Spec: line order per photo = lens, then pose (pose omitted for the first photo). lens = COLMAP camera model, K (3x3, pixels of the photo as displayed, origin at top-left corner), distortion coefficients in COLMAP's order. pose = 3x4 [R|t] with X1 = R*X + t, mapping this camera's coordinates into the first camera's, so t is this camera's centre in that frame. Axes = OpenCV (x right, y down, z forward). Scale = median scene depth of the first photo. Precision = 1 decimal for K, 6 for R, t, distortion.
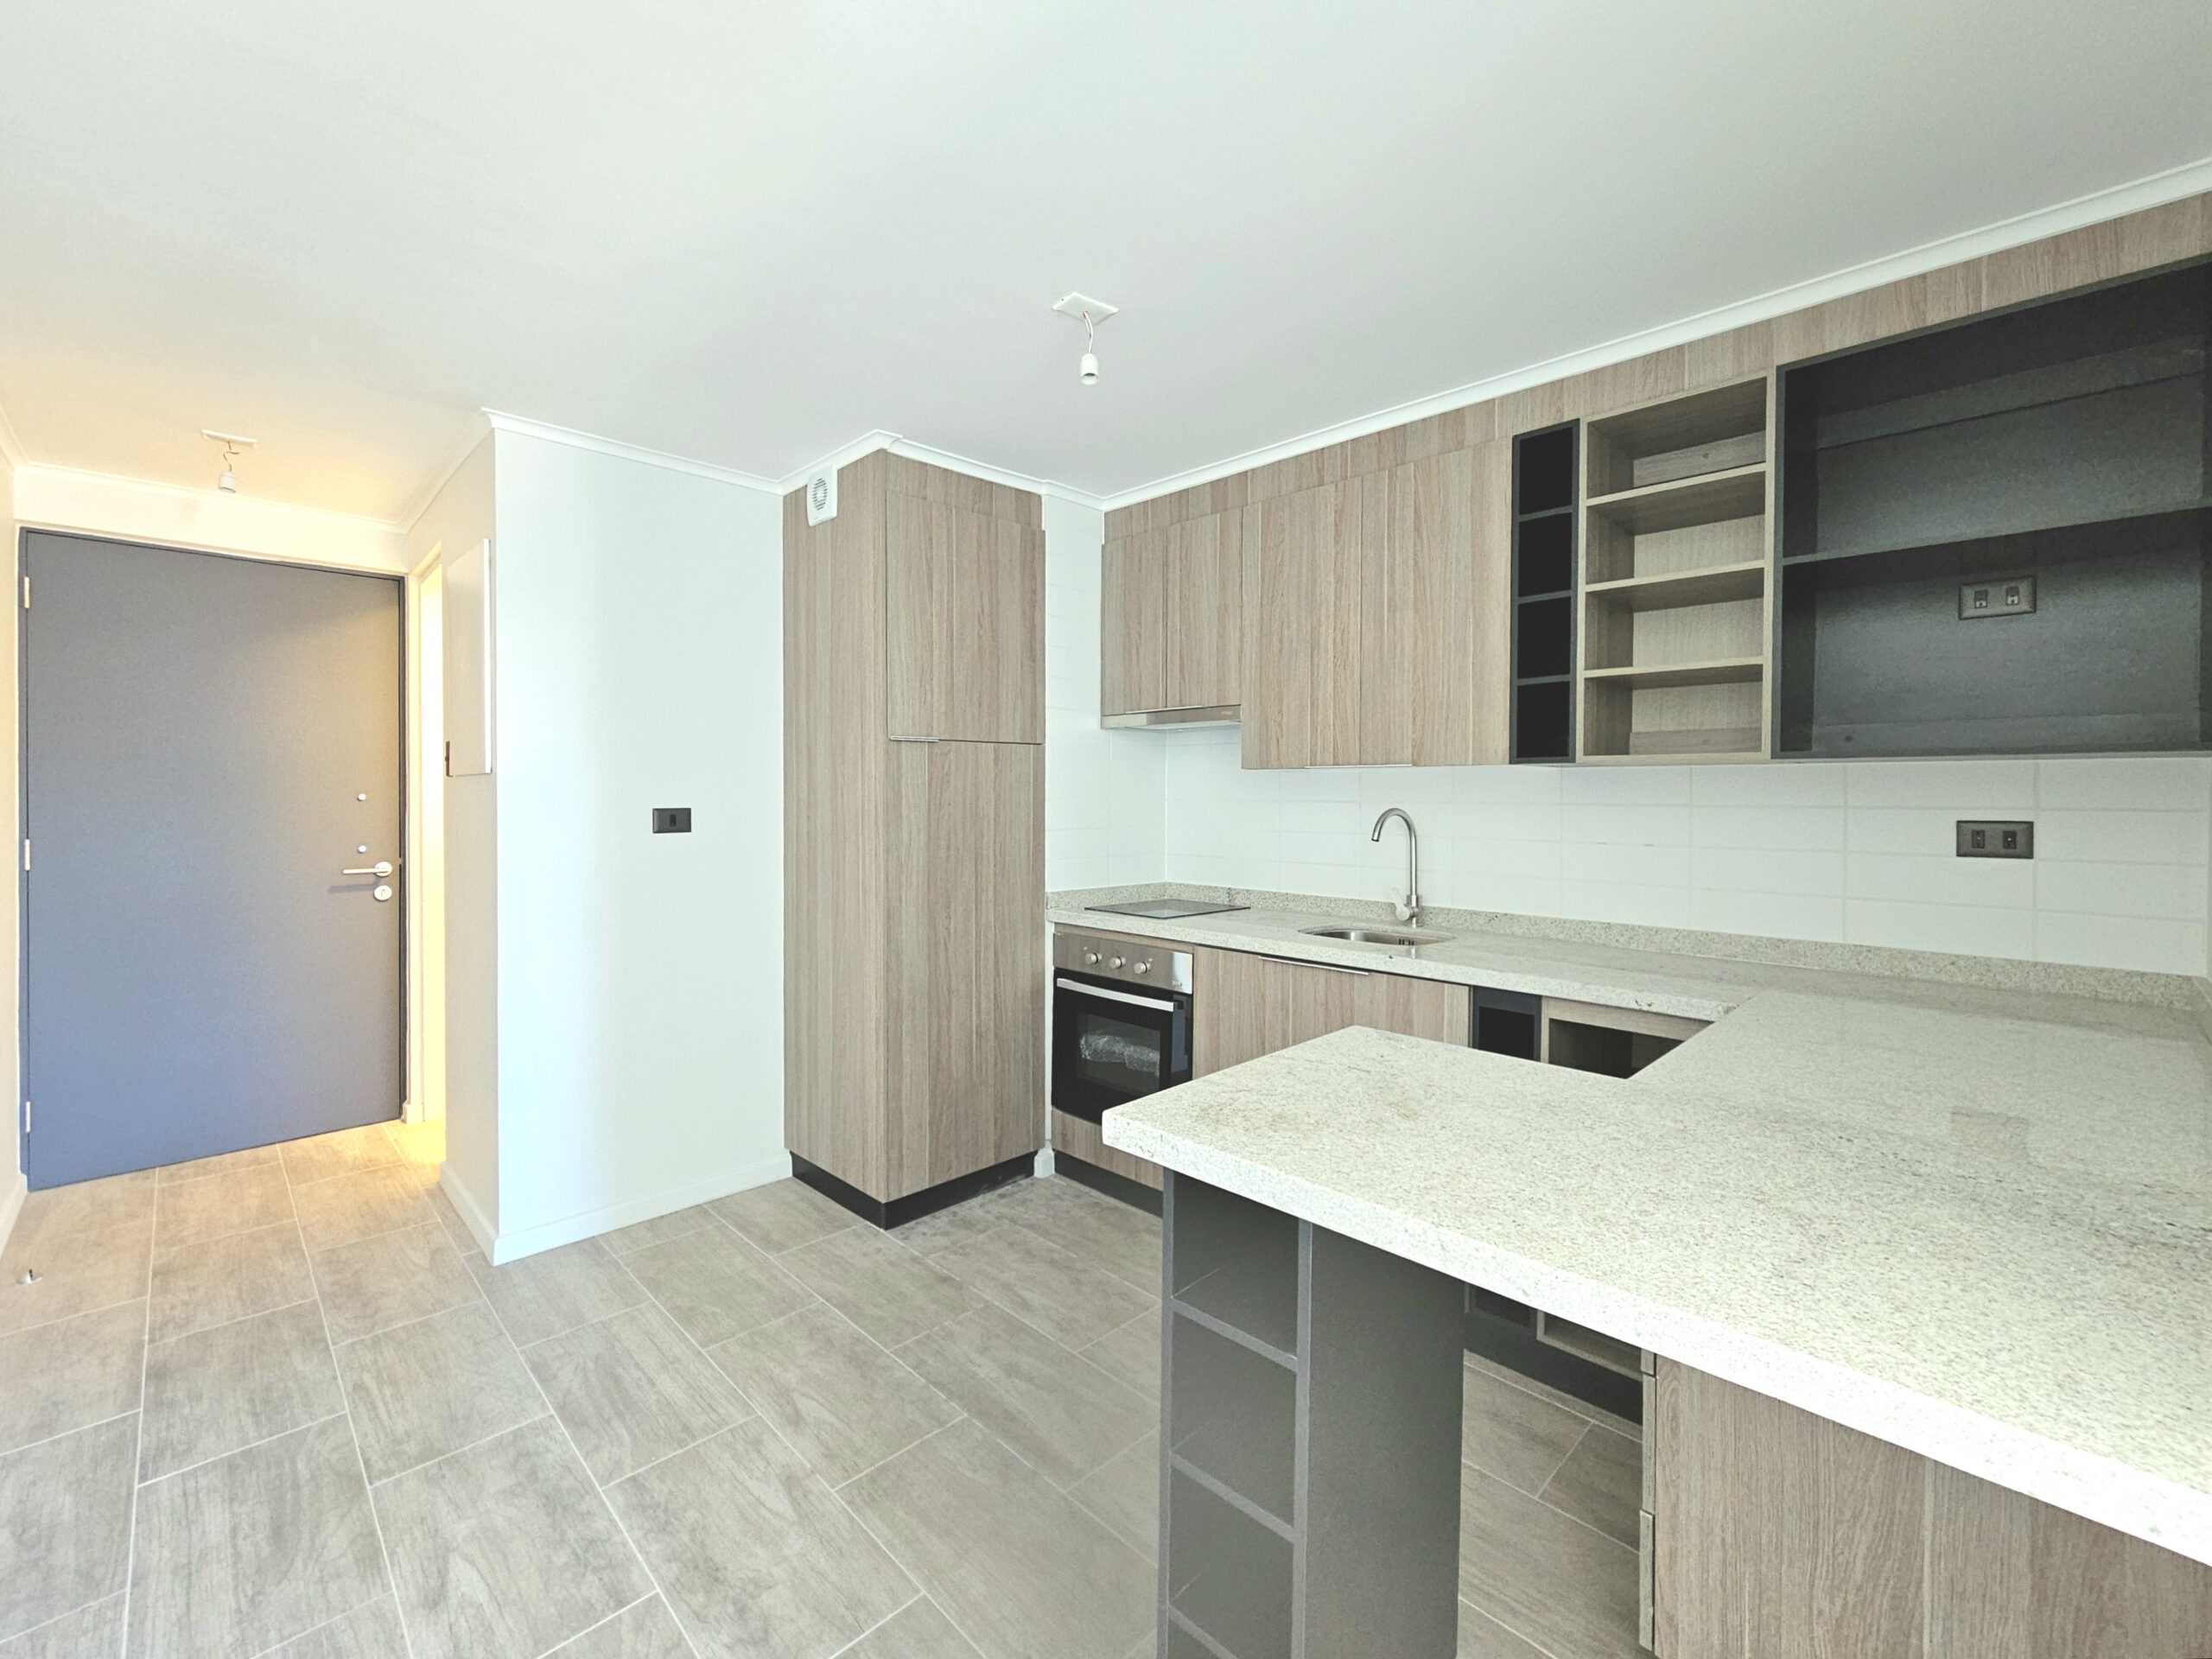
lens RADIAL K [[929.7, 0, 1096.2], [0, 929.7, 804.2], [0, 0, 1]] dist [-0.001570, -0.000364]
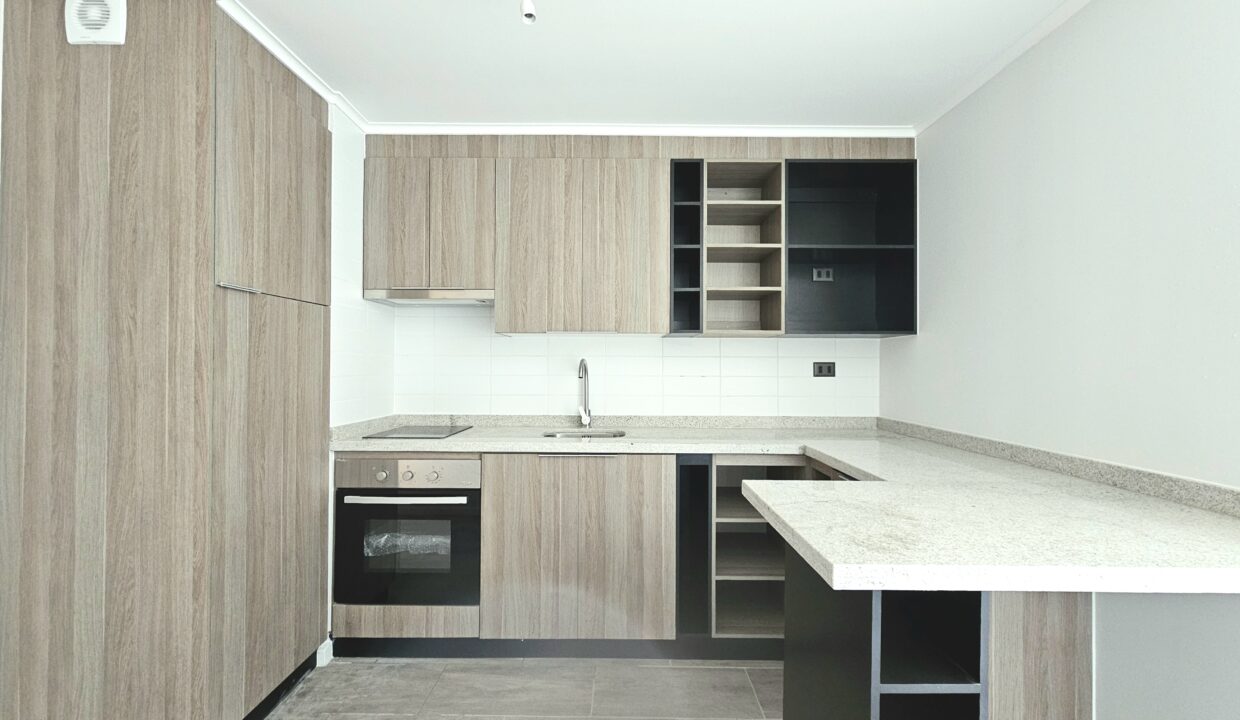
lens RADIAL K [[513.4, 0, 620.0], [0, 513.4, 360.0], [0, 0, 1]] dist [-0.000628, -0.000451]
pose [[0.707593, 0.006889, 0.706587, -0.297477], [0.006992, 0.999835, -0.016750, 0.022709], [-0.706586, 0.016792, 0.707428, 0.290018]]
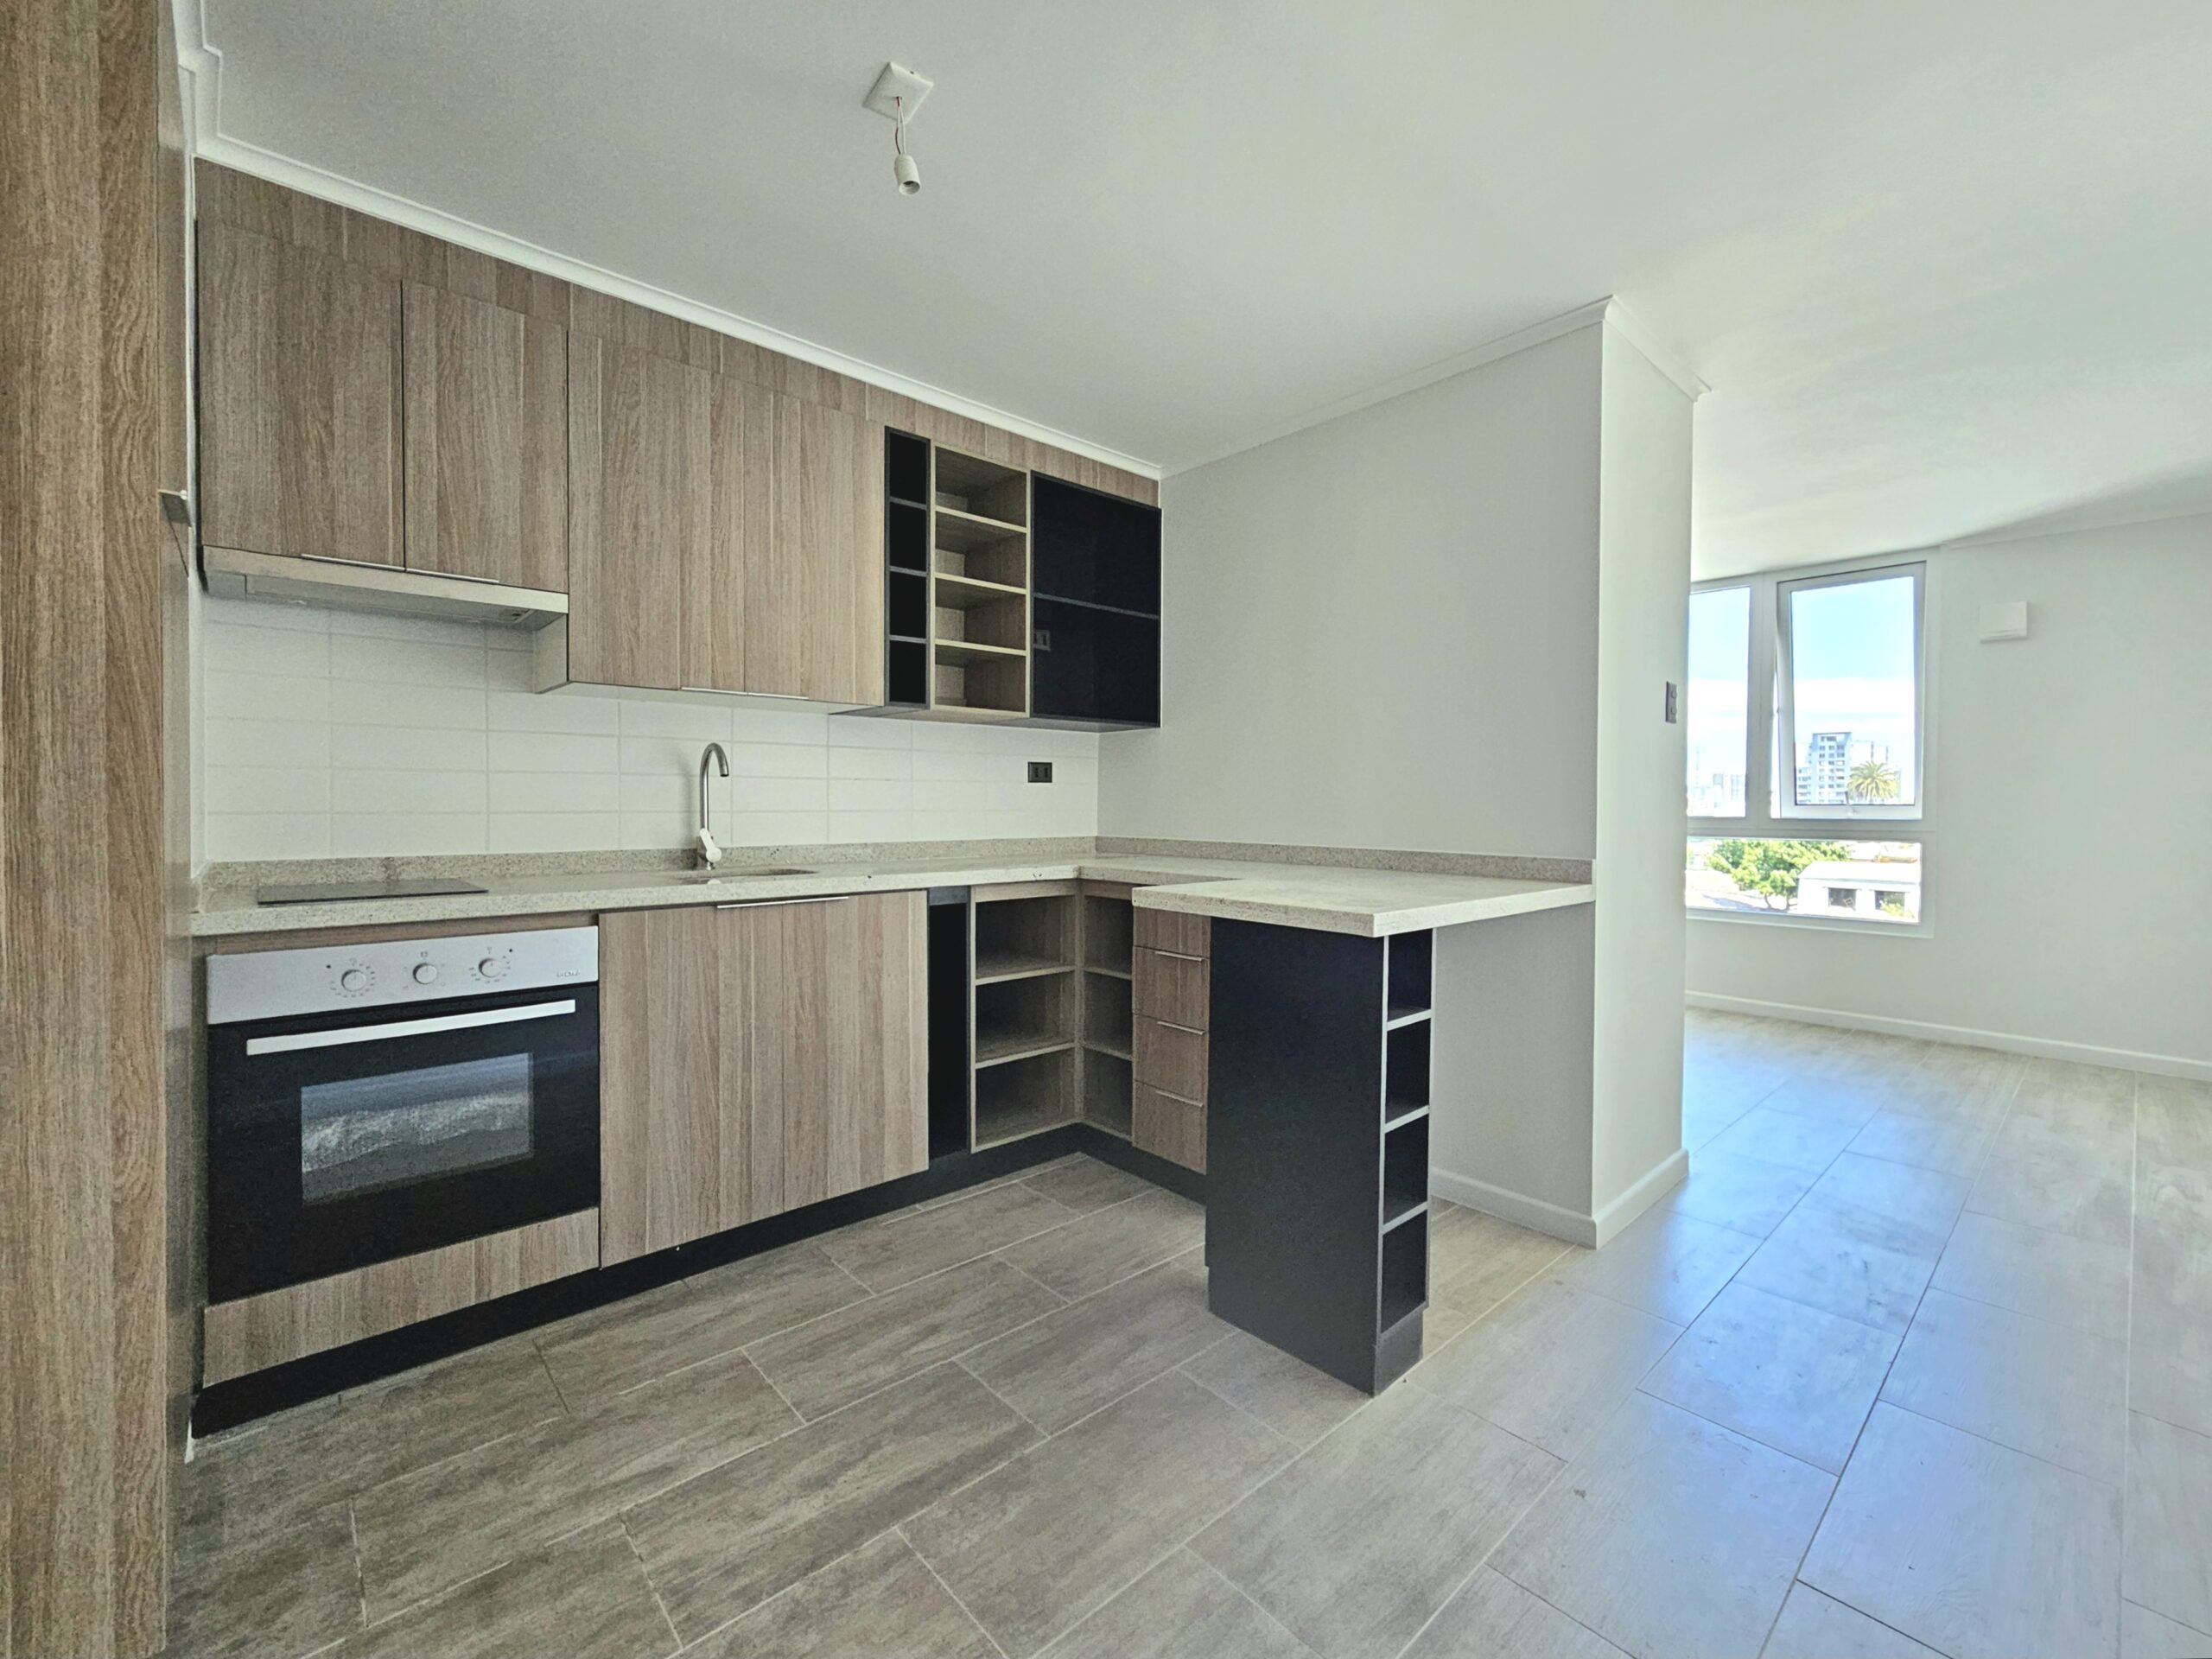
lens RADIAL K [[918.0, 0, 1104.0], [0, 918.0, 811.0], [0, 0, 1]] dist [0.000034, 0.000474]
pose [[0.055649, -0.014124, 0.998350, -0.586850], [0.009687, 0.999861, 0.013606, 0.064558], [-0.998403, 0.008914, 0.055778, 0.557355]]
